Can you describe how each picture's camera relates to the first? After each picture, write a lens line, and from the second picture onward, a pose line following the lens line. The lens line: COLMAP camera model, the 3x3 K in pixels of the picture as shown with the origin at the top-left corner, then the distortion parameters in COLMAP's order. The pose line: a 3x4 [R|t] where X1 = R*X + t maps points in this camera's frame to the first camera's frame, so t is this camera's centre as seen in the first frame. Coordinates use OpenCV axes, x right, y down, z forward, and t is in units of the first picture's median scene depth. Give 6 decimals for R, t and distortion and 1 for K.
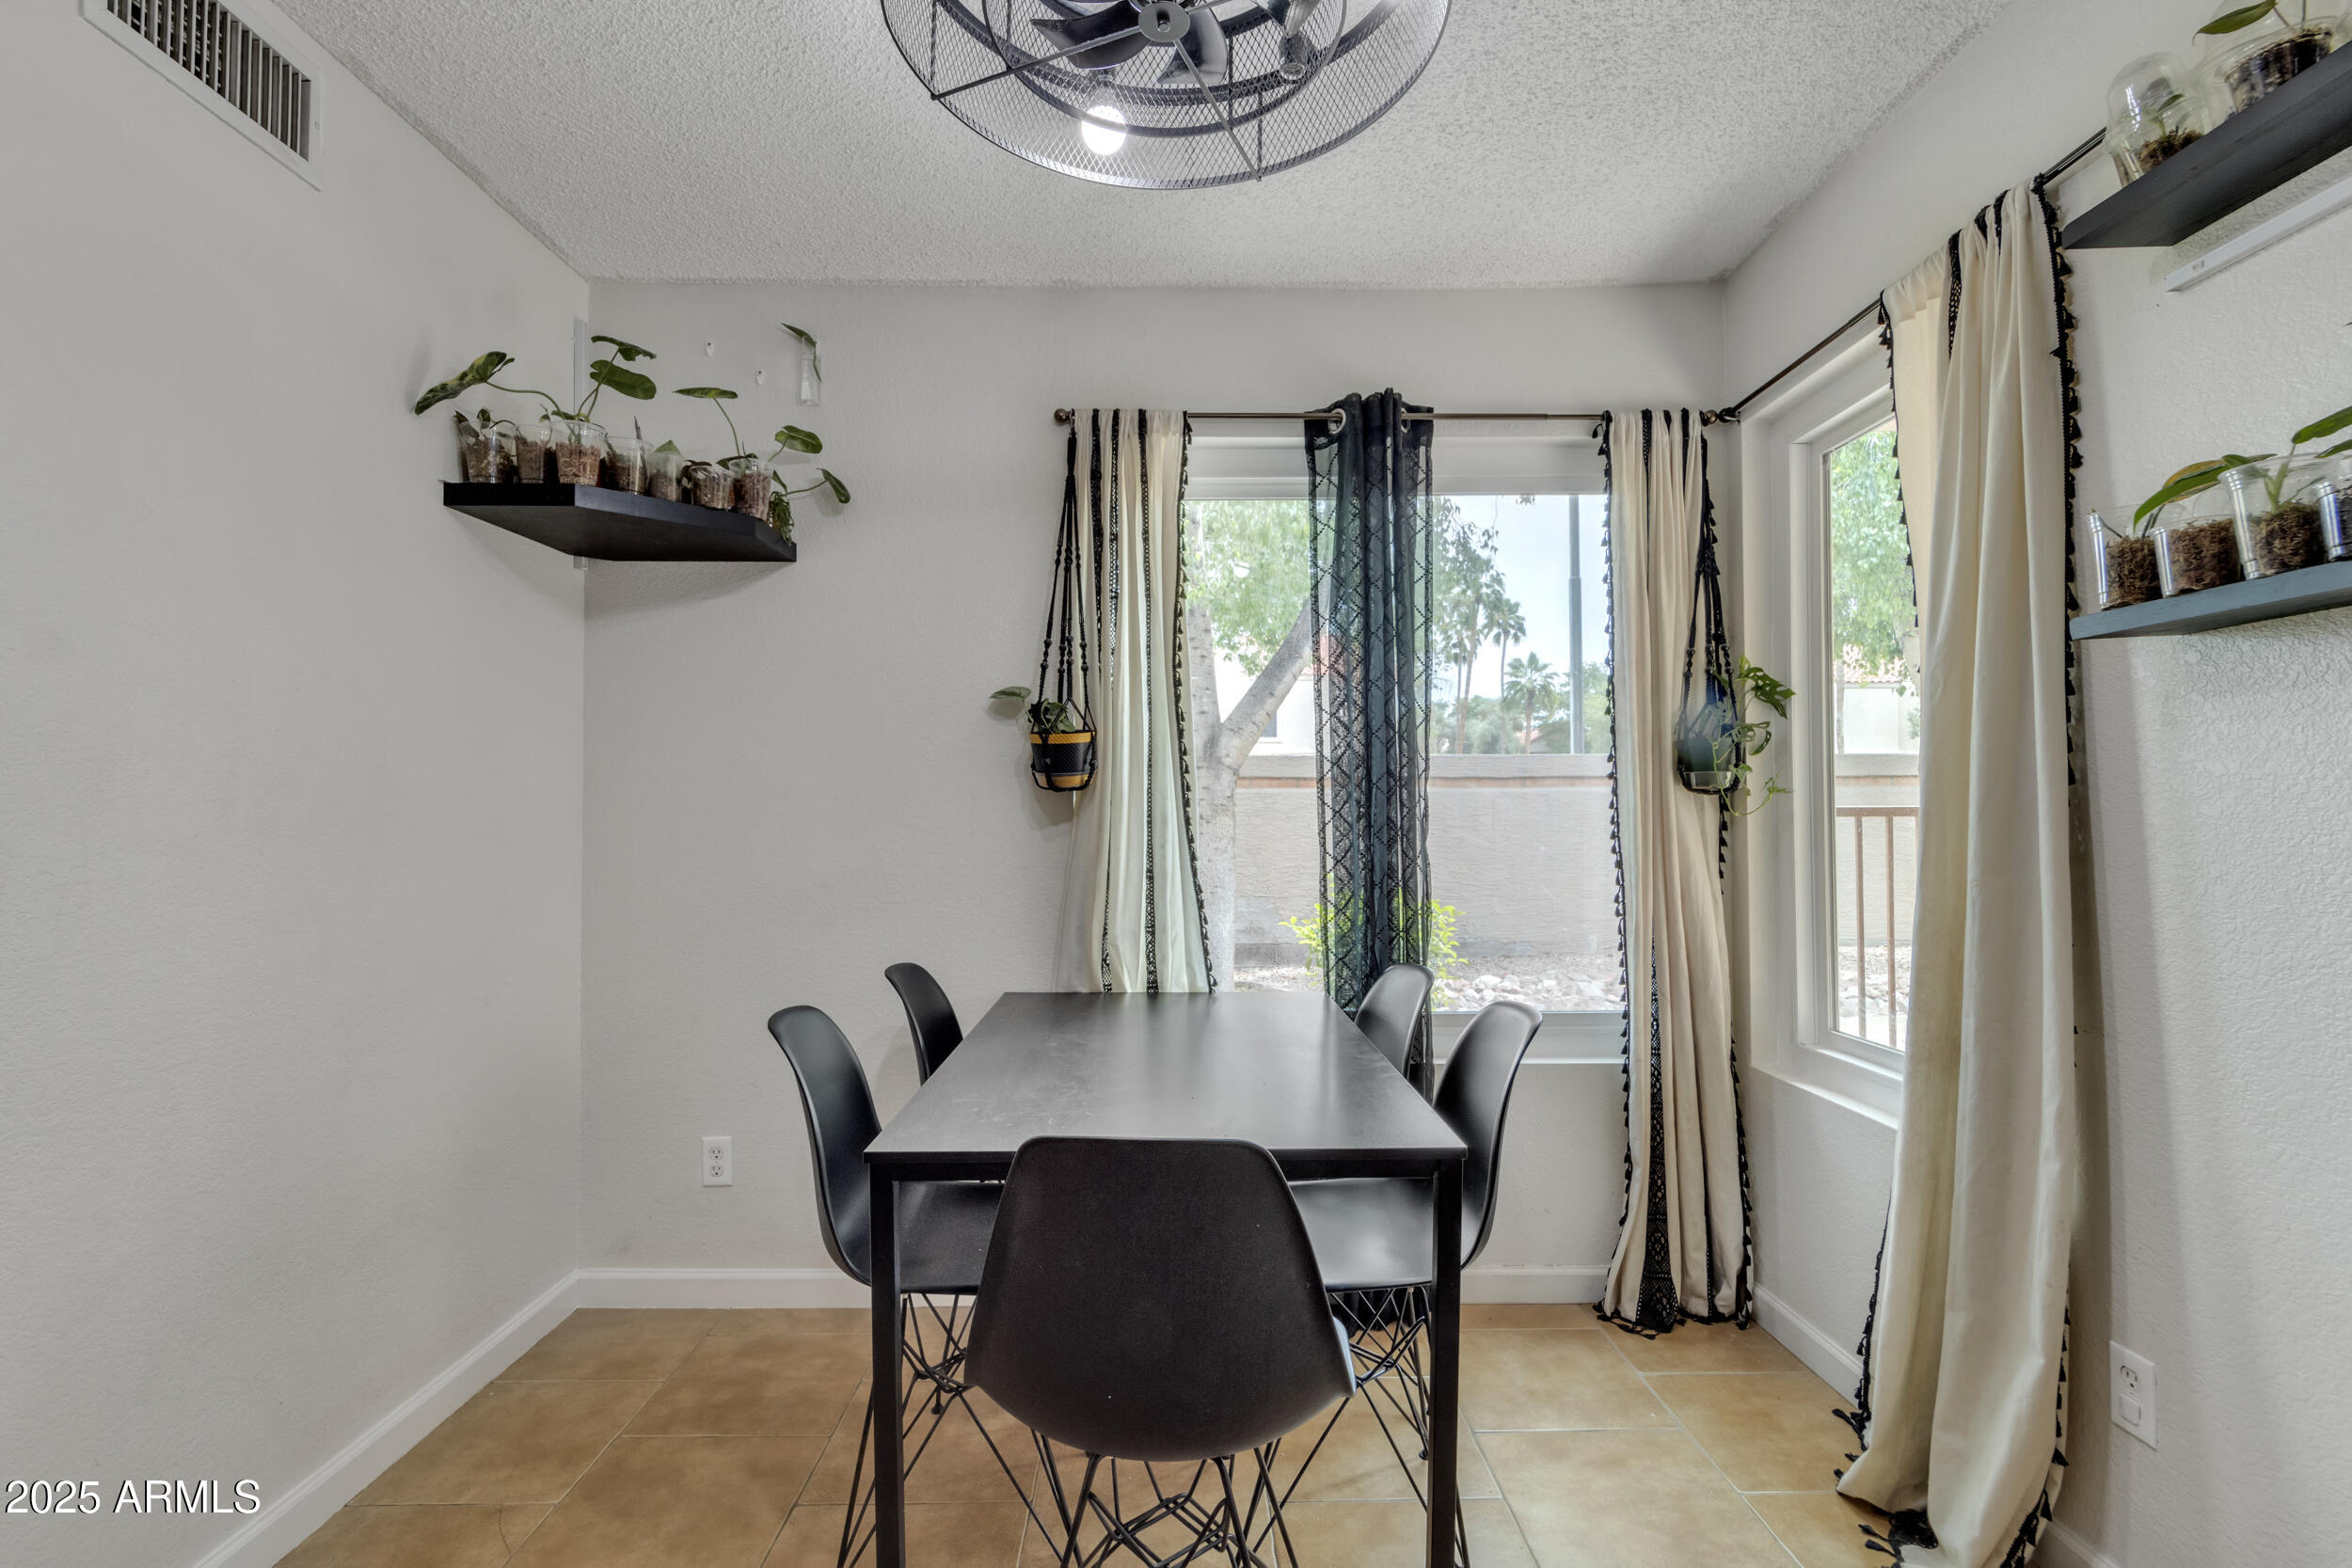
lens RADIAL K [[1097.9, 0, 1175.5], [0, 1097.9, 788.4], [0, 0, 1]] dist [0.001518, -0.002509]
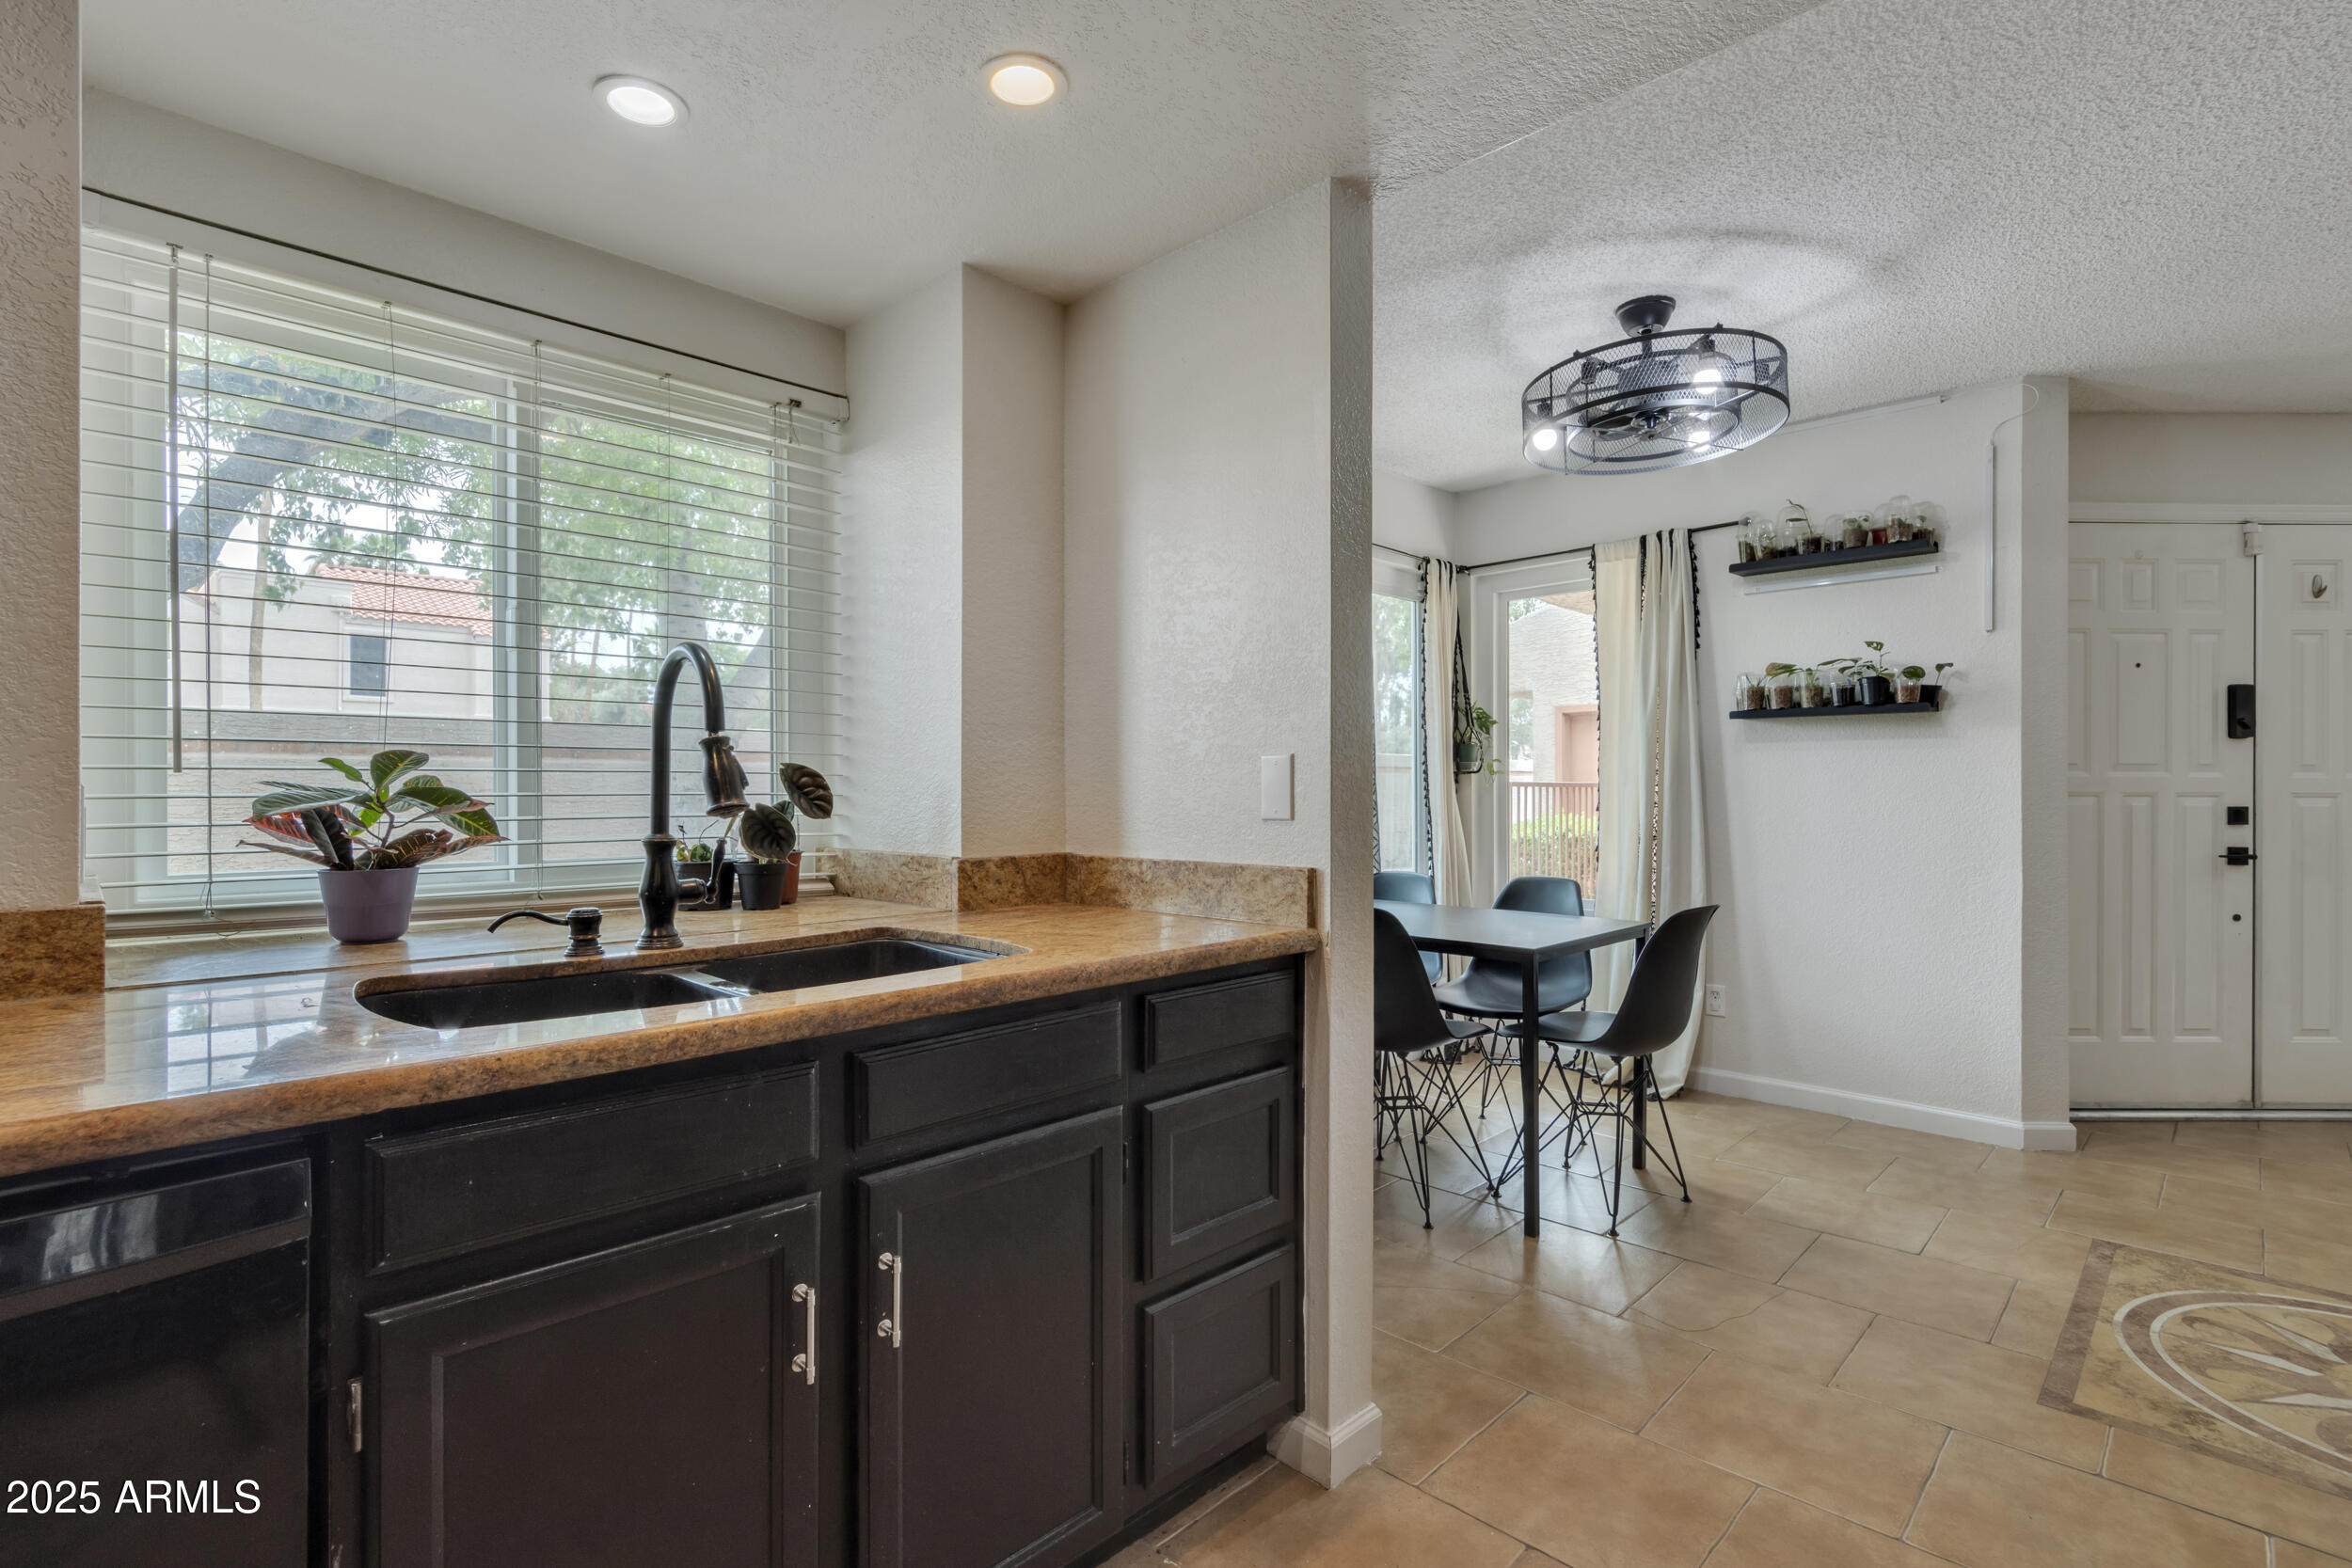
lens RADIAL K [[1097.9, 0, 1175.5], [0, 1097.9, 788.4], [0, 0, 1]] dist [0.001518, -0.002509]
pose [[0.706714, 0.005305, 0.707480, -1.205276], [-0.018943, 0.999755, 0.011426, 0.017244], [-0.707246, -0.021477, 0.706641, 0.032182]]
